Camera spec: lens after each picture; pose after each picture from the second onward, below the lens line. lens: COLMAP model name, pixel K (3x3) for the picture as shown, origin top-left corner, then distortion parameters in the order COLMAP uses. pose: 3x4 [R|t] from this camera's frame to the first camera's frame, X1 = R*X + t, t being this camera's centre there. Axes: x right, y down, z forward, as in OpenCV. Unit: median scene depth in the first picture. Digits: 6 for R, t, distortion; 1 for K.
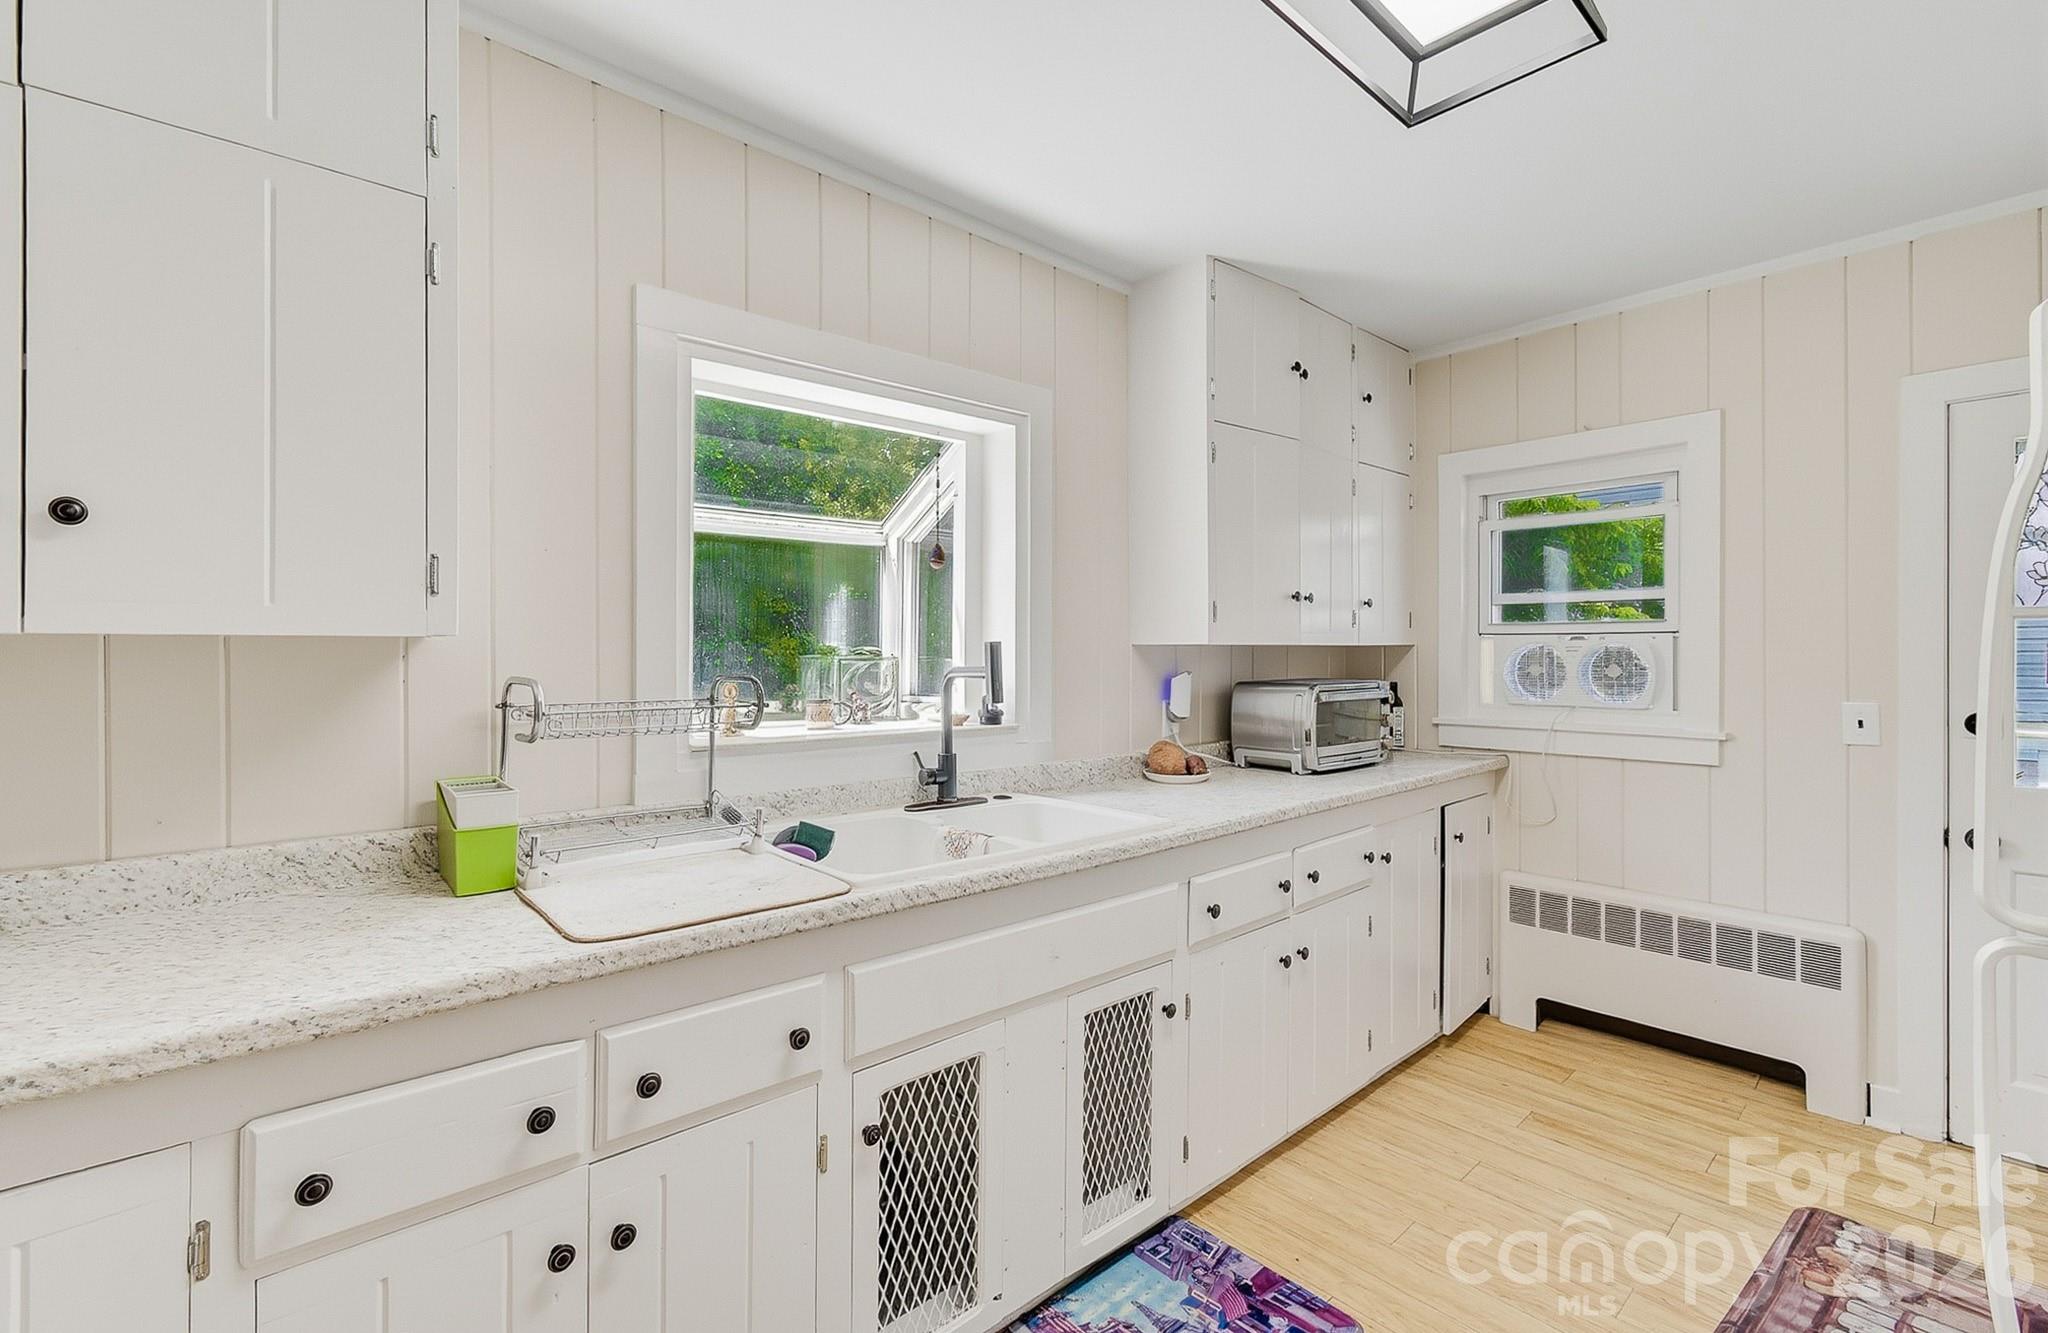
lens RADIAL K [[912.1, 0, 1039.0], [0, 912.1, 656.9], [0, 0, 1]] dist [-0.002138, 0.000384]
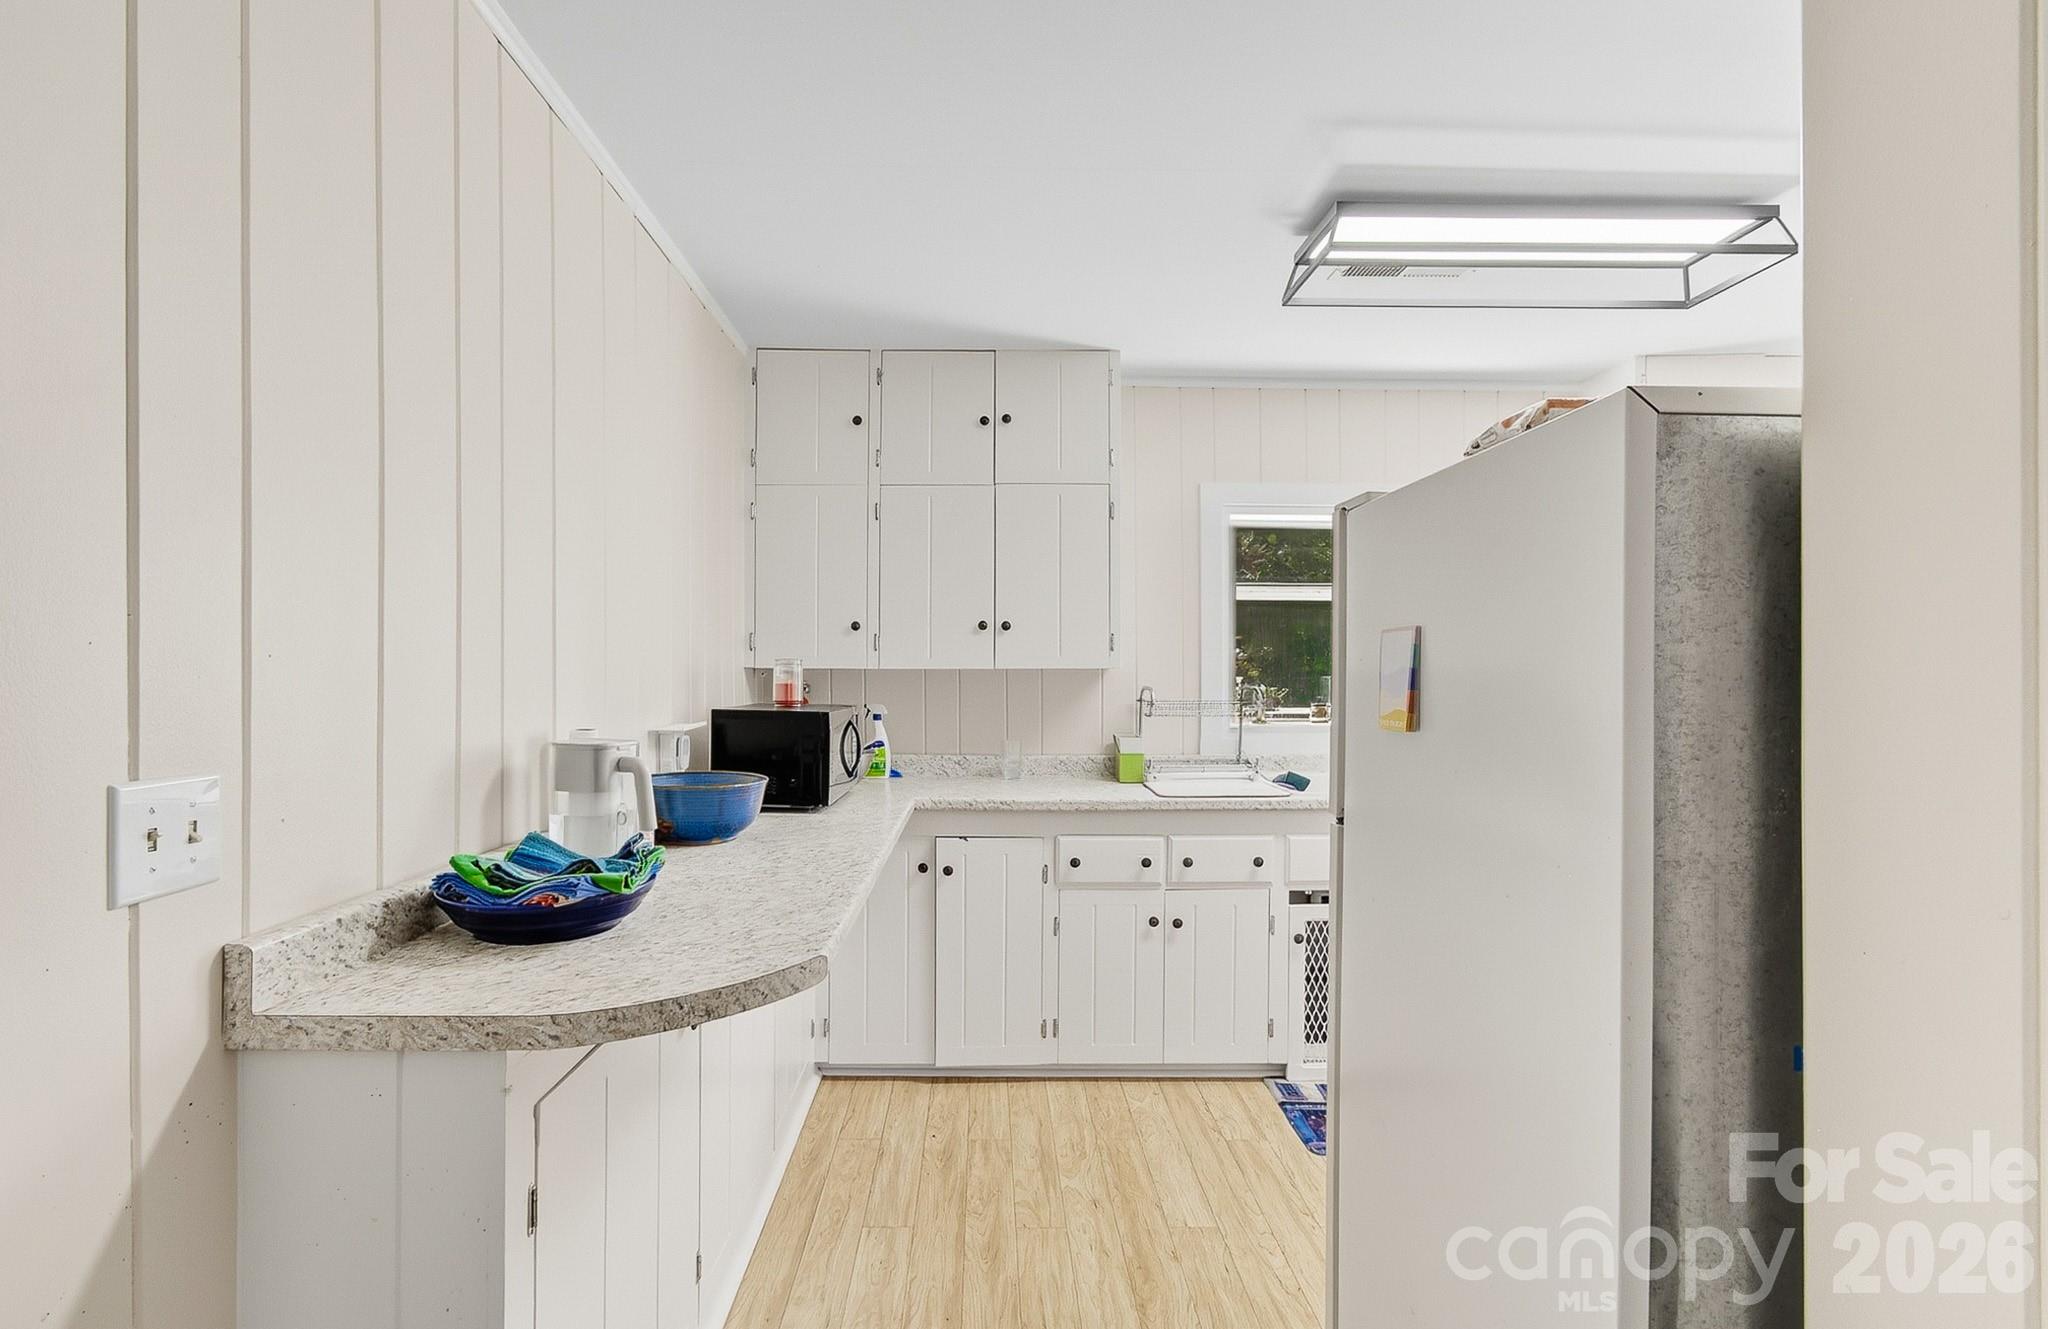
lens RADIAL K [[881.5, 0, 1012.0], [0, 881.5, 666.7], [0, 0, 1]] dist [-0.001954, 0.000362]
pose [[0.762944, 0.000960, -0.646464, 0.449185], [-0.003812, 0.999988, -0.003013, -0.014308], [0.646454, 0.004763, 0.762938, -0.664816]]
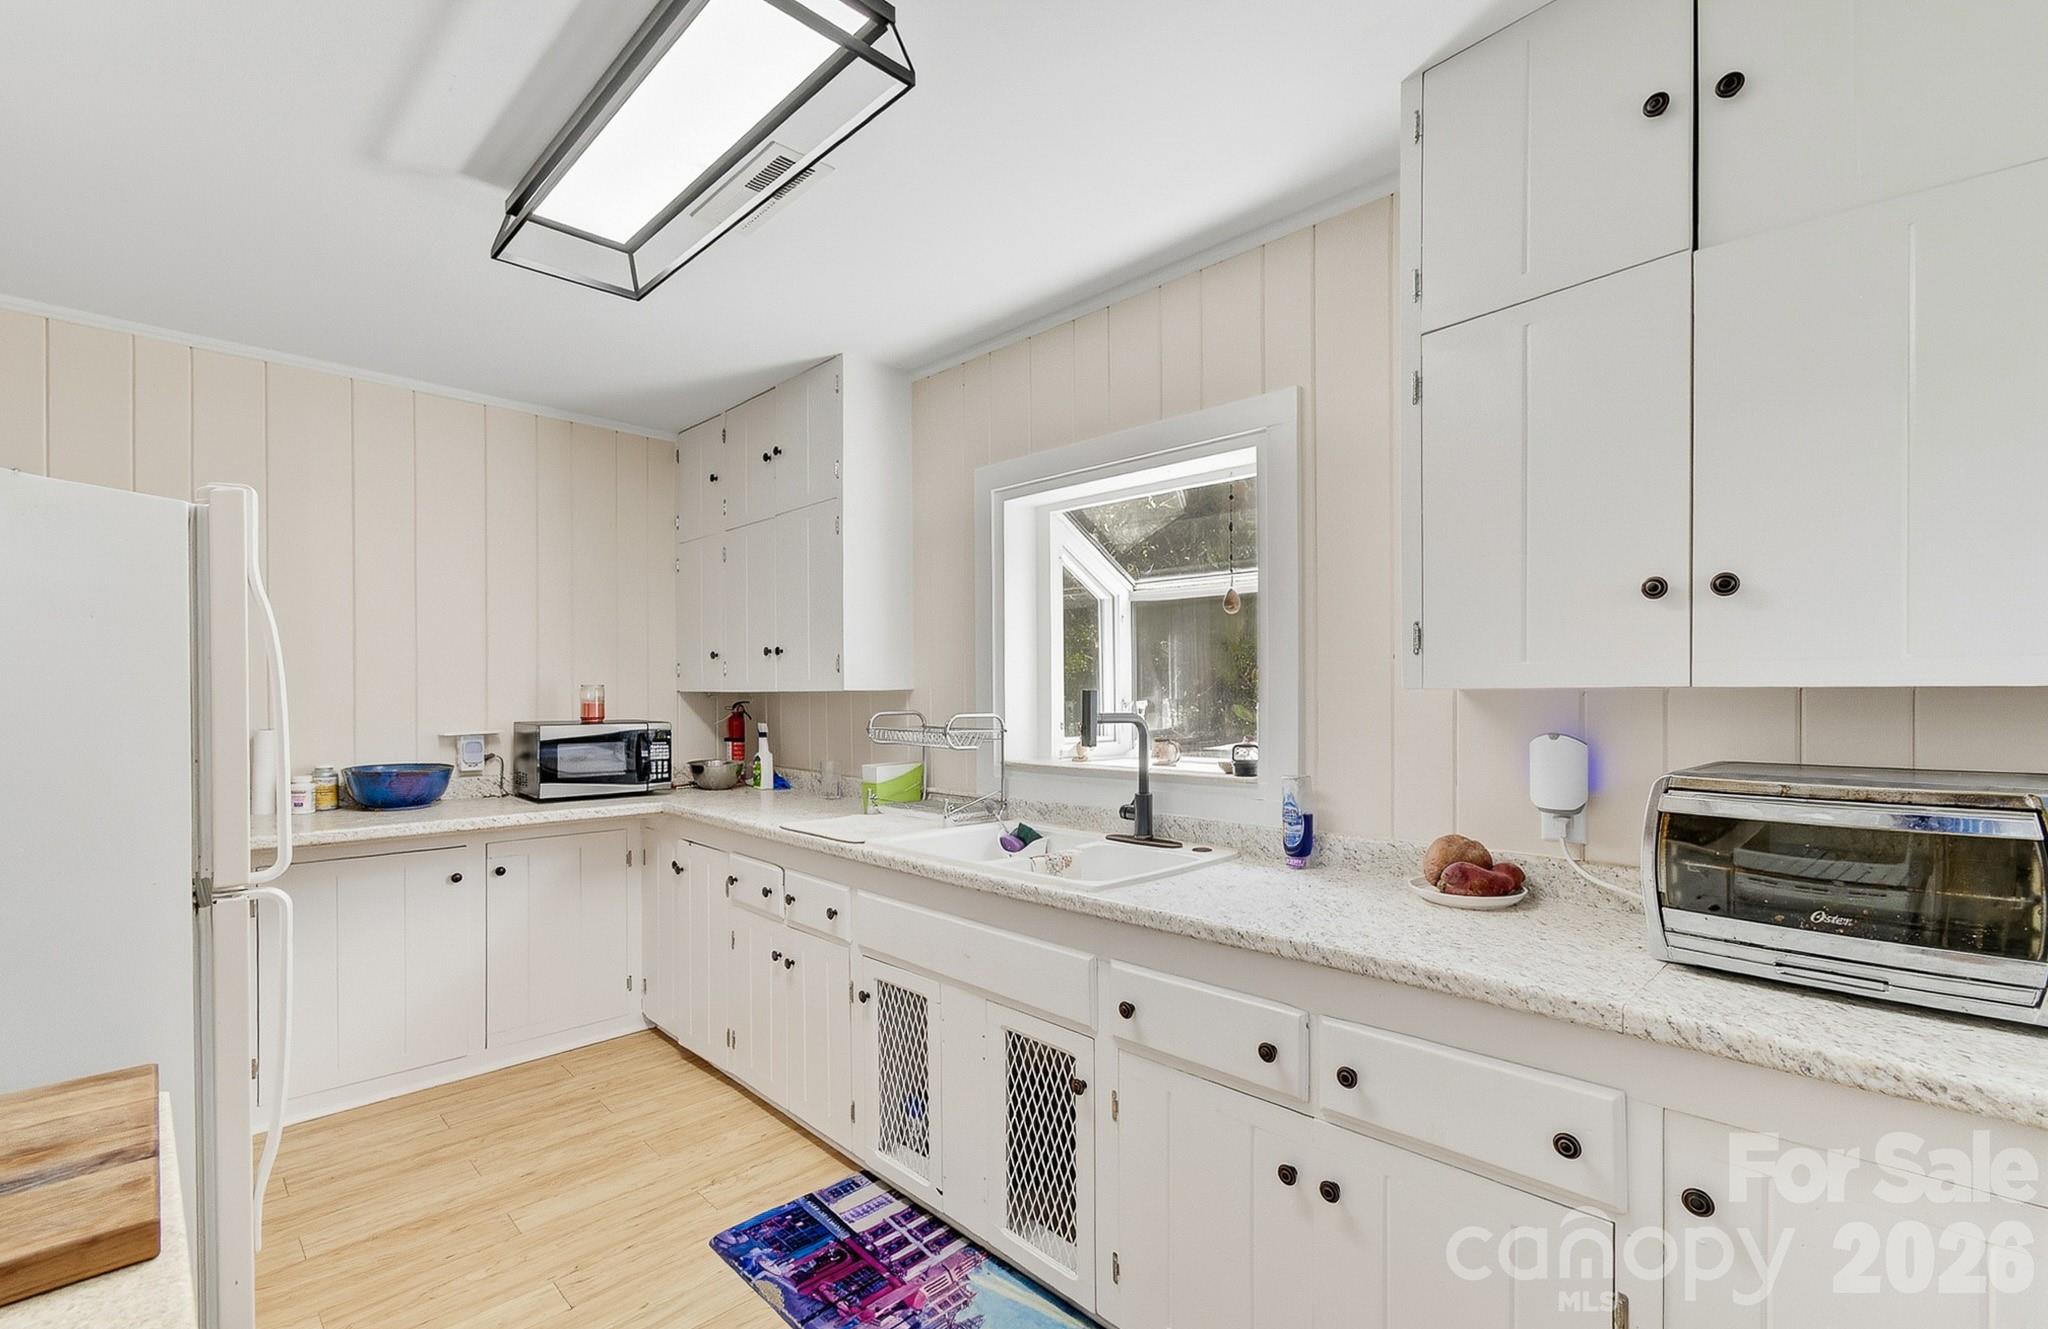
lens RADIAL K [[890.3, 0, 1023.9], [0, 890.3, 689.3], [0, 0, 1]] dist [0.000171, 0.000033]
pose [[0.051157, -0.000310, -0.998691, 1.120075], [-0.000879, 1.000000, -0.000356, -0.019080], [0.998690, 0.000896, 0.051157, 0.956035]]
